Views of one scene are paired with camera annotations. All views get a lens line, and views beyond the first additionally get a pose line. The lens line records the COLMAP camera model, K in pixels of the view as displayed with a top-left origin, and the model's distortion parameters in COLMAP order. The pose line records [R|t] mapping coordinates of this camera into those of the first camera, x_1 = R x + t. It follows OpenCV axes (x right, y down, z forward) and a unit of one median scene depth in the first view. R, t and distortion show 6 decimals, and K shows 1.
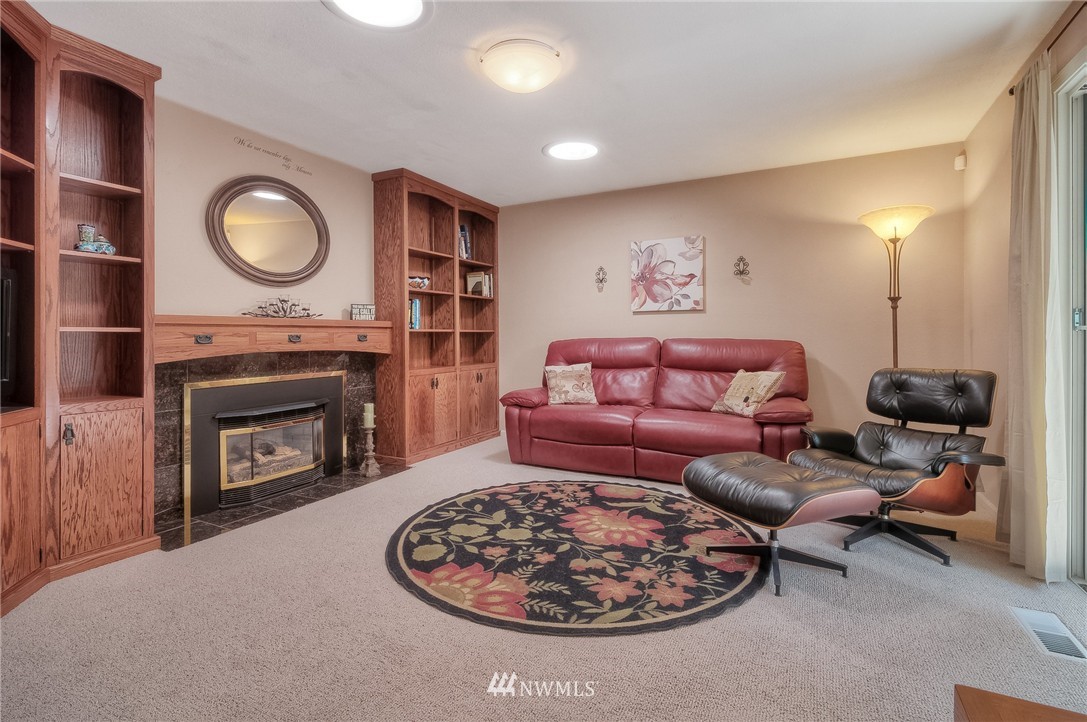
lens RADIAL K [[509.2, 0, 543.2], [0, 509.2, 336.3], [0, 0, 1]] dist [0.000538, -0.000880]
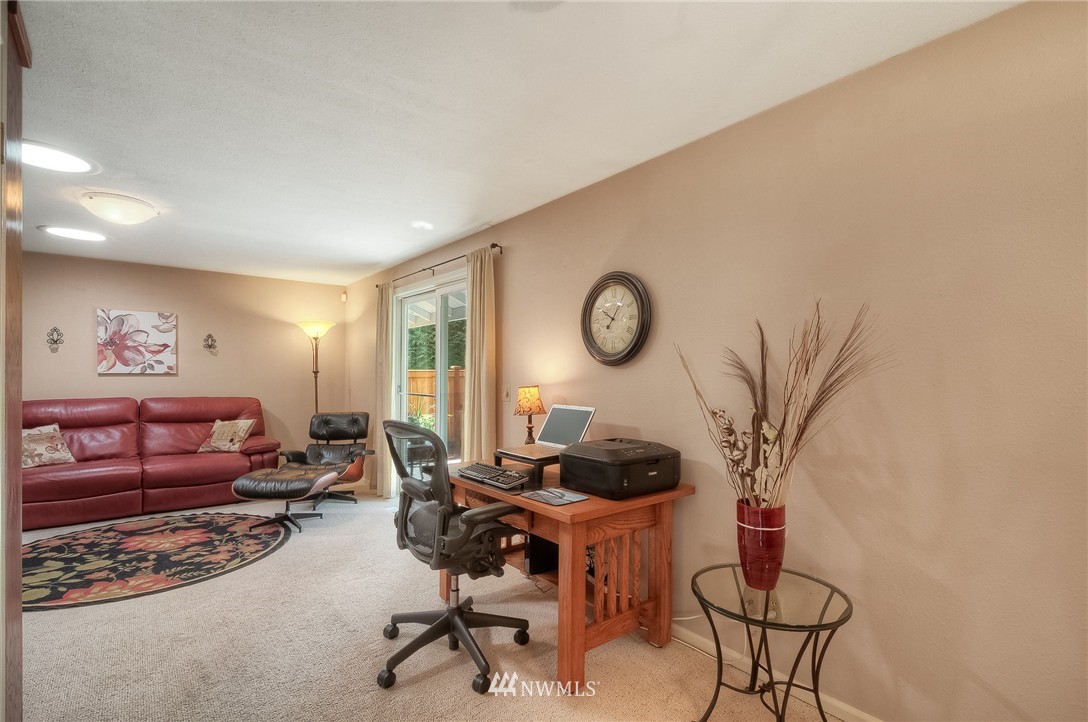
lens RADIAL K [[515.1, 0, 541.7], [0, 515.1, 376.8], [0, 0, 1]] dist [-0.000199, -0.000253]
pose [[0.400290, 0.000448, 0.916389, -0.653430], [-0.005631, 0.999982, 0.001971, -0.071300], [-0.916371, -0.005949, 0.400285, -0.433801]]
